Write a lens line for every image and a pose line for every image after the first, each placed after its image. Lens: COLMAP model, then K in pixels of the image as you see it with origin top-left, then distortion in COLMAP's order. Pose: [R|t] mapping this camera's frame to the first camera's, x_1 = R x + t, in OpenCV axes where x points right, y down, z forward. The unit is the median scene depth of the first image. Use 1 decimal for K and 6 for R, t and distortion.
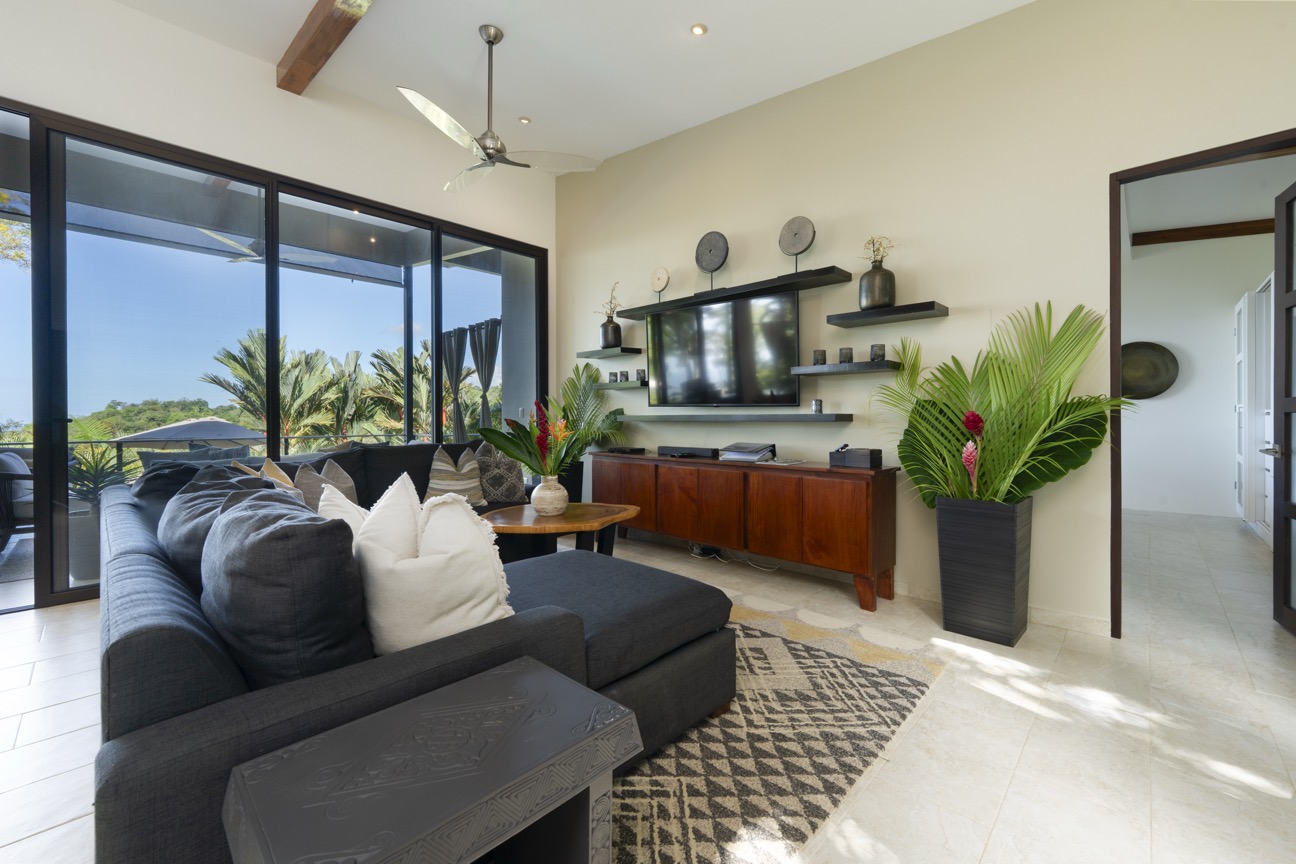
lens RADIAL K [[537.9, 0, 646.1], [0, 537.9, 421.7], [0, 0, 1]] dist [0.000890, 0.000098]
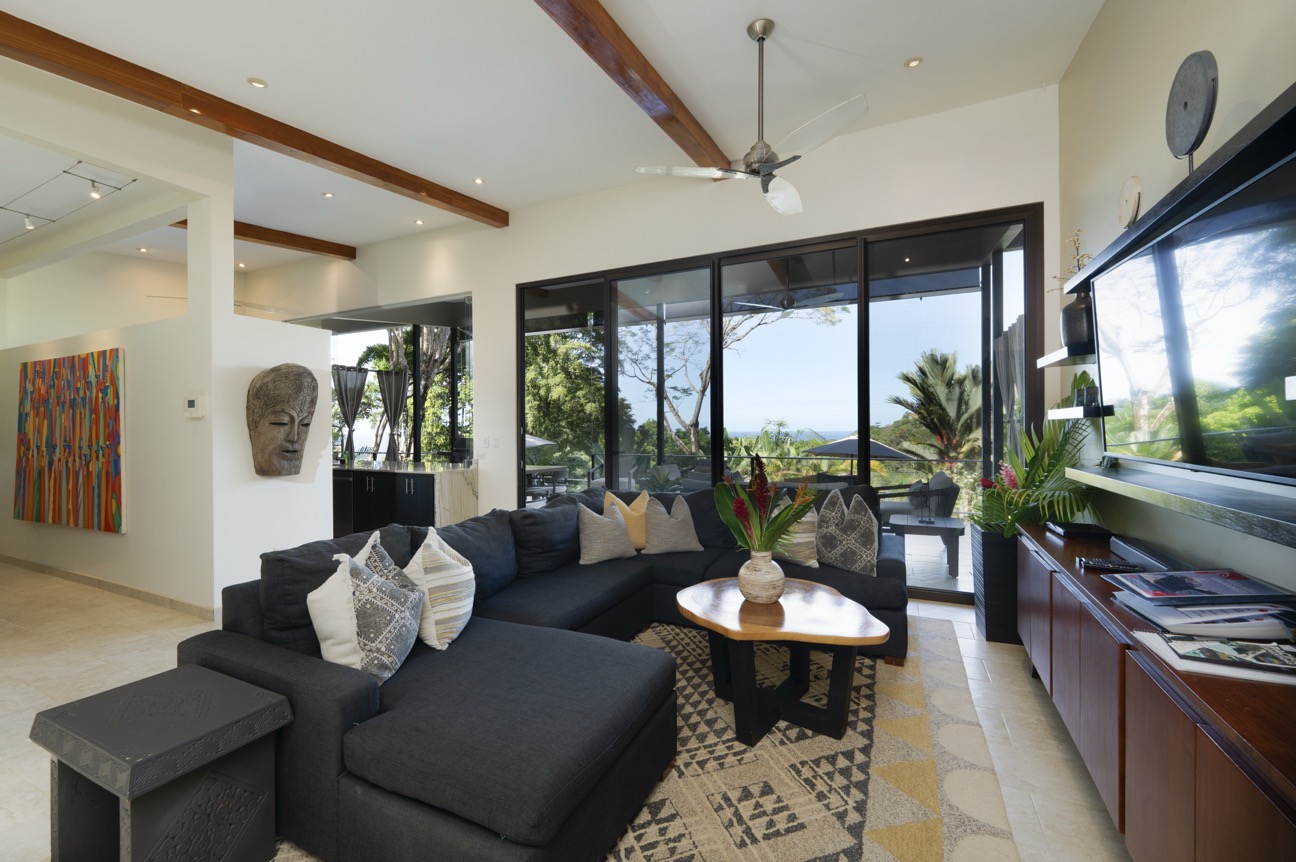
lens RADIAL K [[523.3, 0, 648.0], [0, 523.3, 431.0], [0, 0, 1]] dist [0.001363, 0.000057]
pose [[0.298392, 0.008700, -0.954404, 0.286688], [-0.001033, 0.999961, 0.008792, -0.047056], [0.954443, -0.001637, 0.298389, 0.347303]]
